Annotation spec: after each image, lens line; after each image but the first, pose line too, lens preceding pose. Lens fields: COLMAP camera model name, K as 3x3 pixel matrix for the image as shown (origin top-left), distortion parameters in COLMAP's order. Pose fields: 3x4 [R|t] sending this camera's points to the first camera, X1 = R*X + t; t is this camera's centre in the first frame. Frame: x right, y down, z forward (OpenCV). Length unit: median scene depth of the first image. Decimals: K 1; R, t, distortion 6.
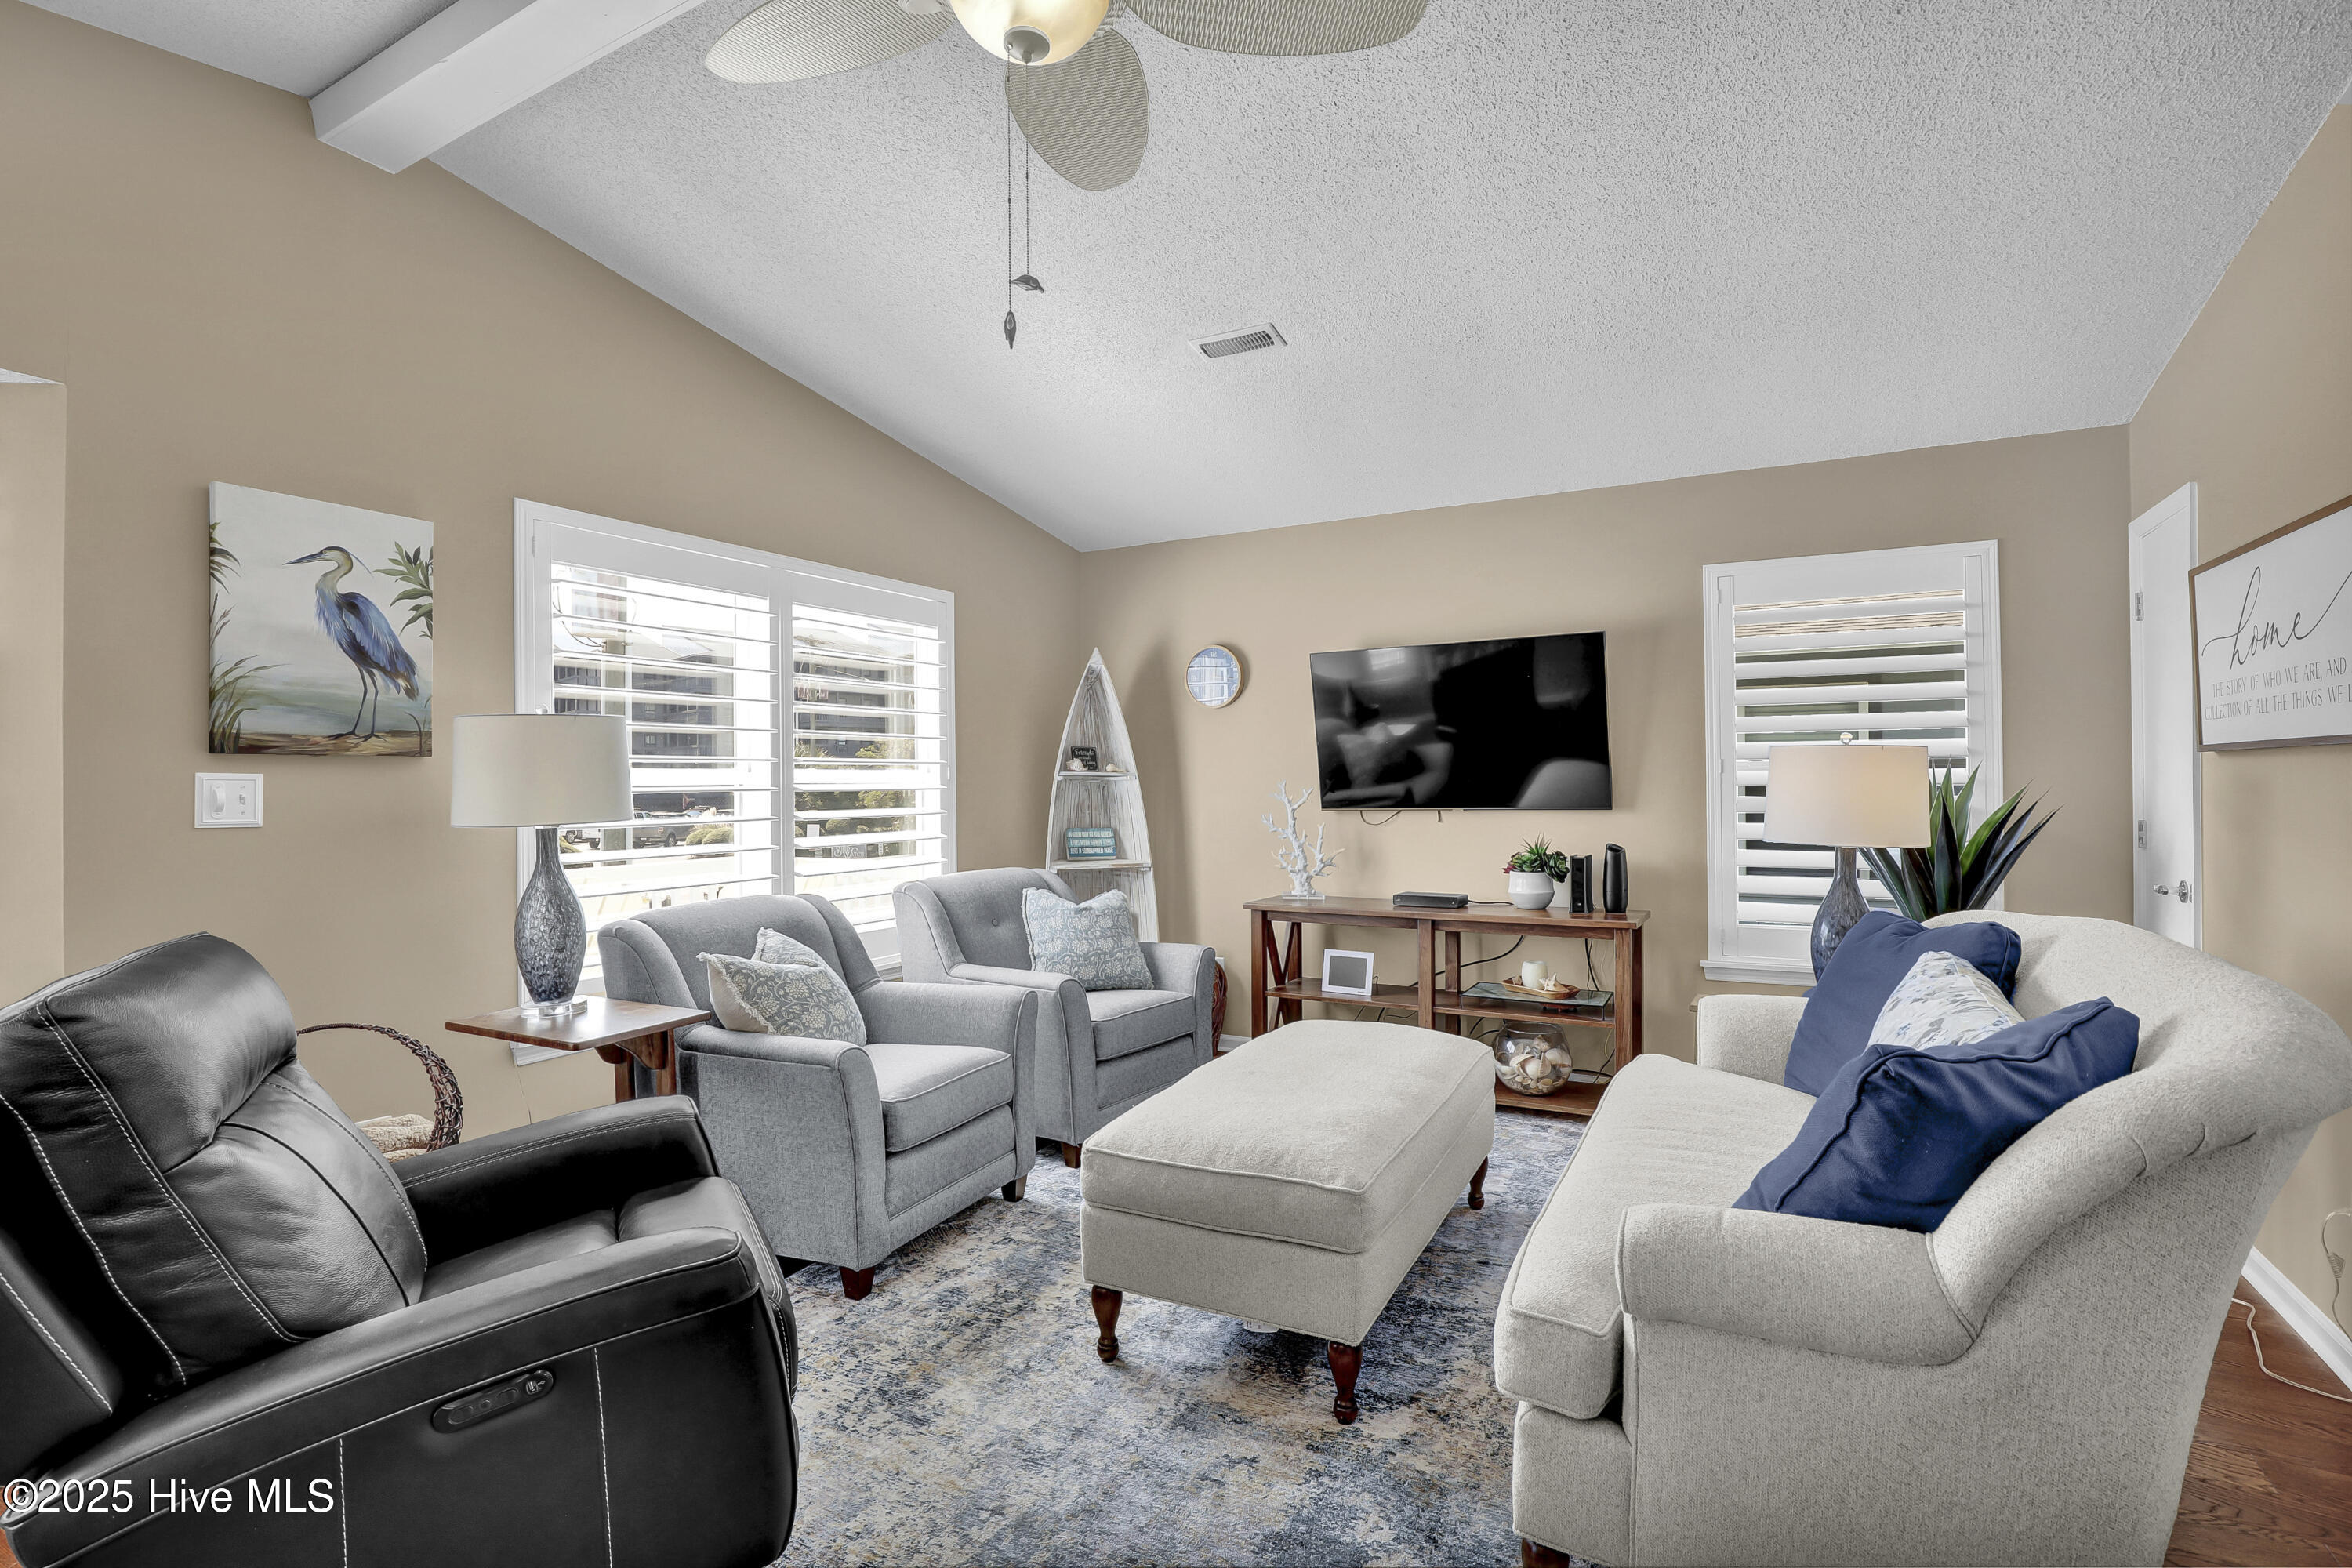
lens RADIAL K [[1128.3, 0, 1213.6], [0, 1128.3, 786.5], [0, 0, 1]] dist [-0.025274, 0.000988]
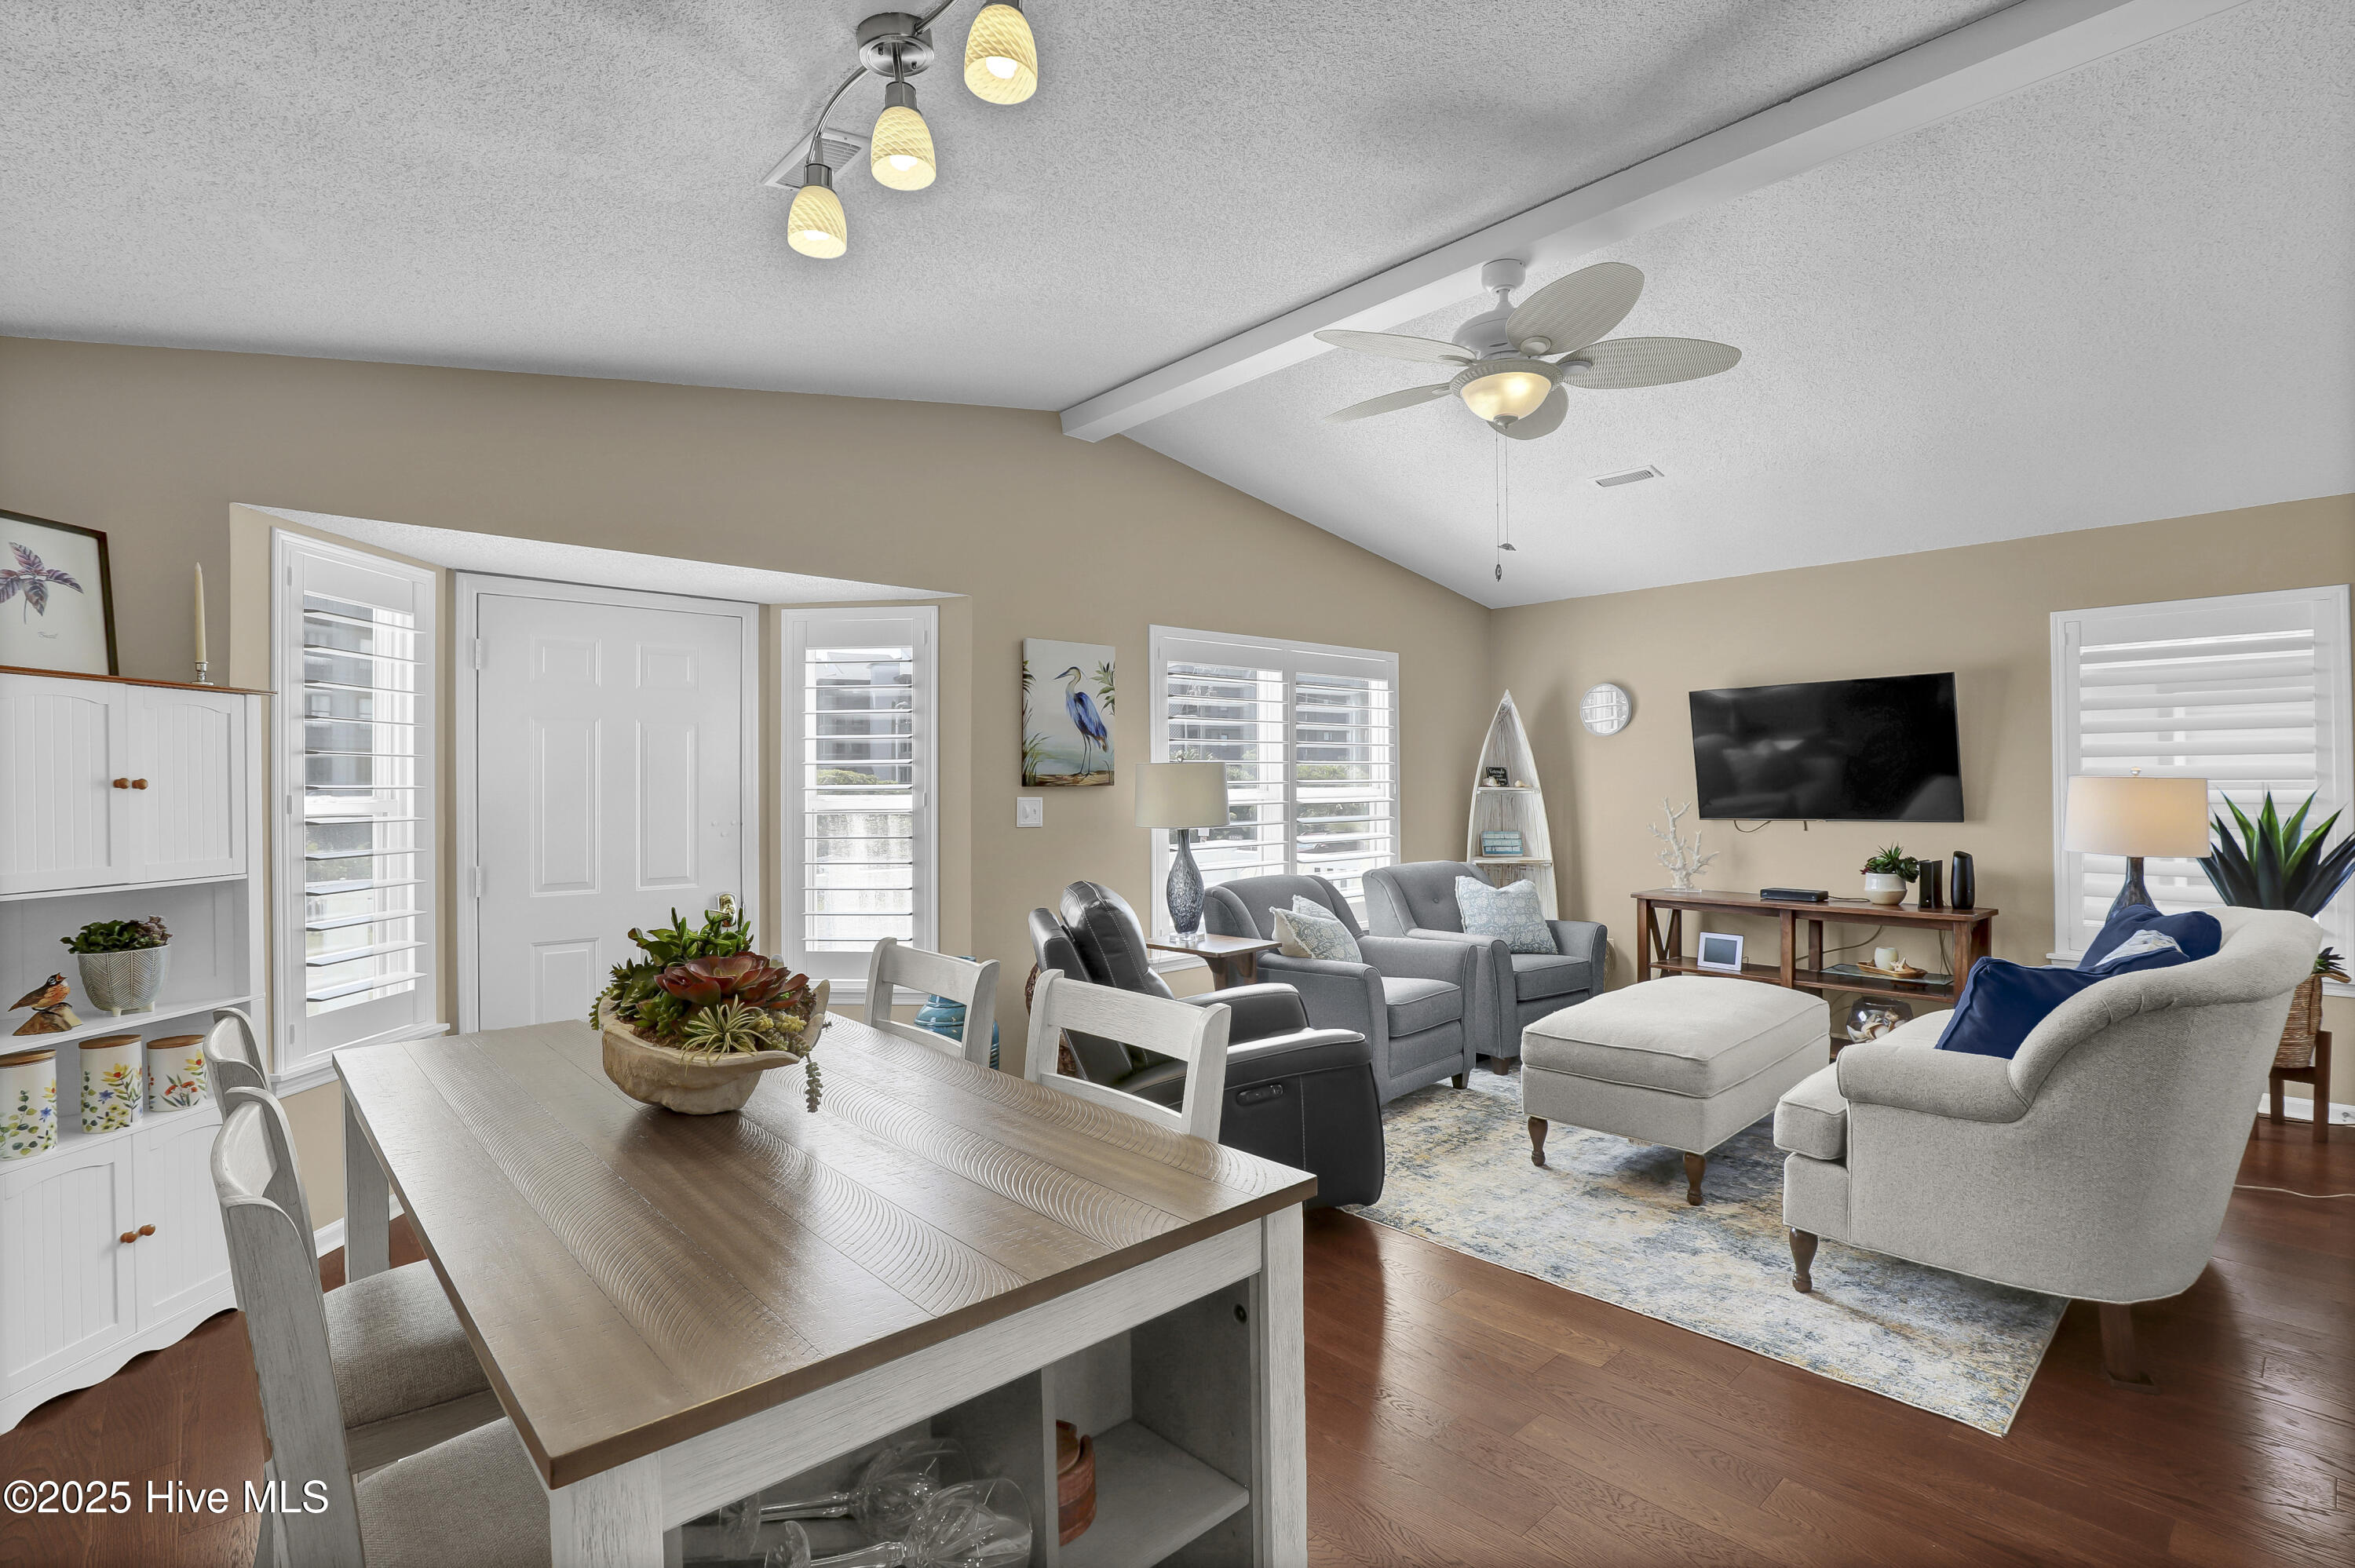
lens RADIAL K [[1129.6, 0, 1190.4], [0, 1129.6, 786.0], [0, 0, 1]] dist [-0.025274, 0.000988]
pose [[0.939951, 0.000251, -0.341310, -0.010273], [0.000063, 1.000000, 0.000907, -0.026286], [0.341310, -0.000874, 0.939950, -0.533383]]
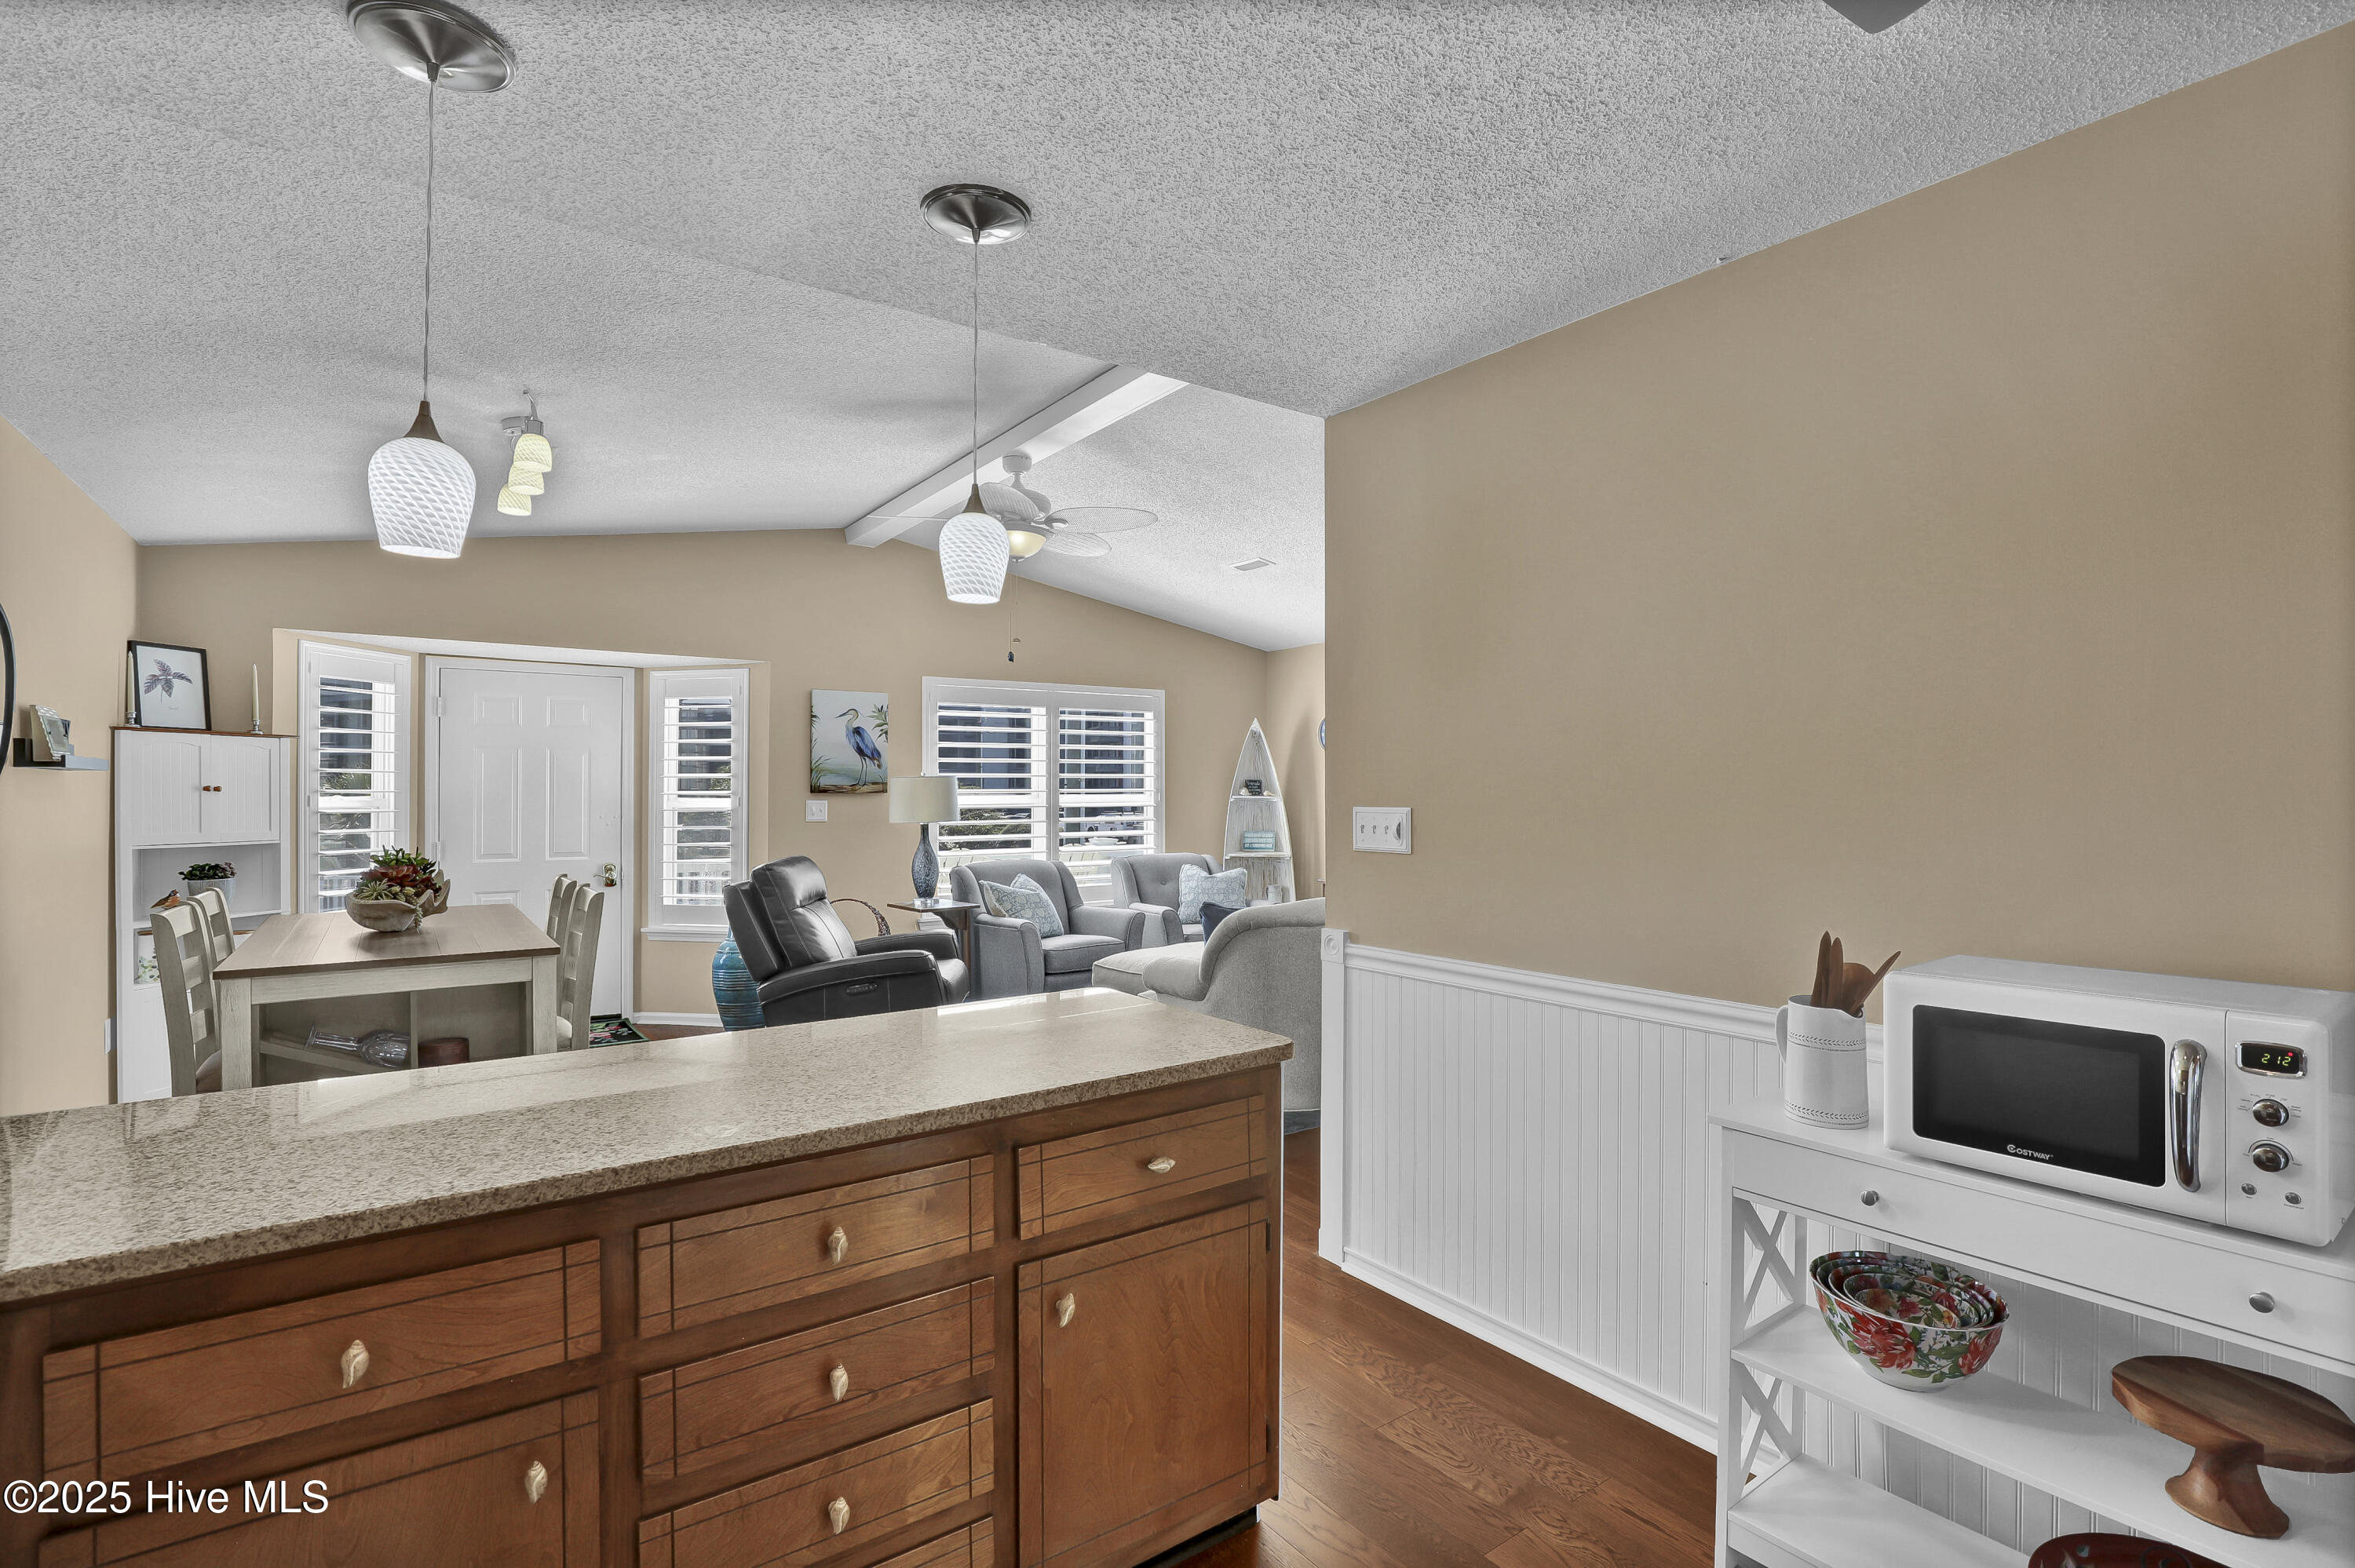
lens RADIAL K [[1129.6, 0, 1170.6], [0, 1129.6, 799.3], [0, 0, 1]] dist [-0.025274, 0.000988]
pose [[0.895282, 0.008717, -0.445415, 0.842222], [-0.005929, 0.999953, 0.007653, -0.033019], [0.445461, -0.004210, 0.895292, -0.815012]]
